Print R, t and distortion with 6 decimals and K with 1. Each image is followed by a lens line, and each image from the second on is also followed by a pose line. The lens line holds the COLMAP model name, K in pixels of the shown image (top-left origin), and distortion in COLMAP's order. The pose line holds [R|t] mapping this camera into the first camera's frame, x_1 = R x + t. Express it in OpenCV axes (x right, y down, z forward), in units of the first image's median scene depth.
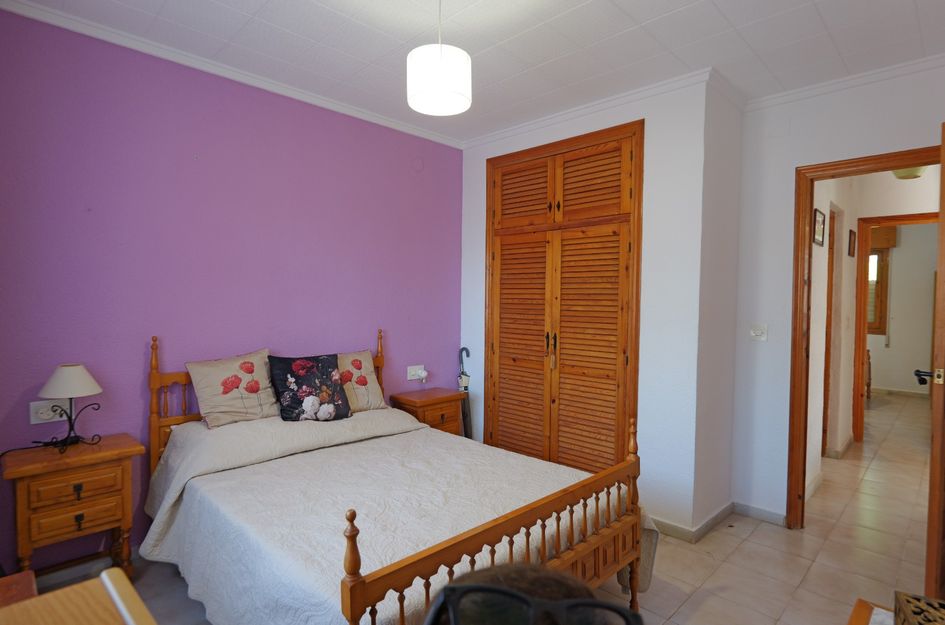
lens RADIAL K [[495.8, 0, 484.0], [0, 495.8, 310.9], [0, 0, 1]] dist [-0.002813, -0.000089]
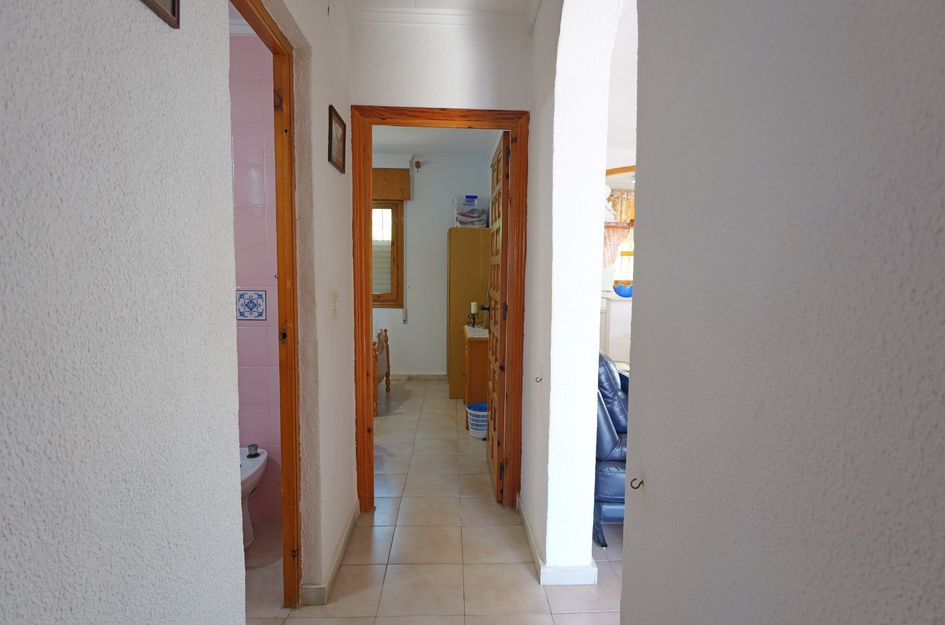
lens RADIAL K [[495.8, 0, 484.0], [0, 495.8, 310.9], [0, 0, 1]] dist [-0.002813, -0.000089]
pose [[0.669198, -0.065502, 0.740192, 0.310112], [0.021967, 0.997416, 0.068405, 0.000209], [-0.742760, -0.029517, 0.668907, 0.371668]]
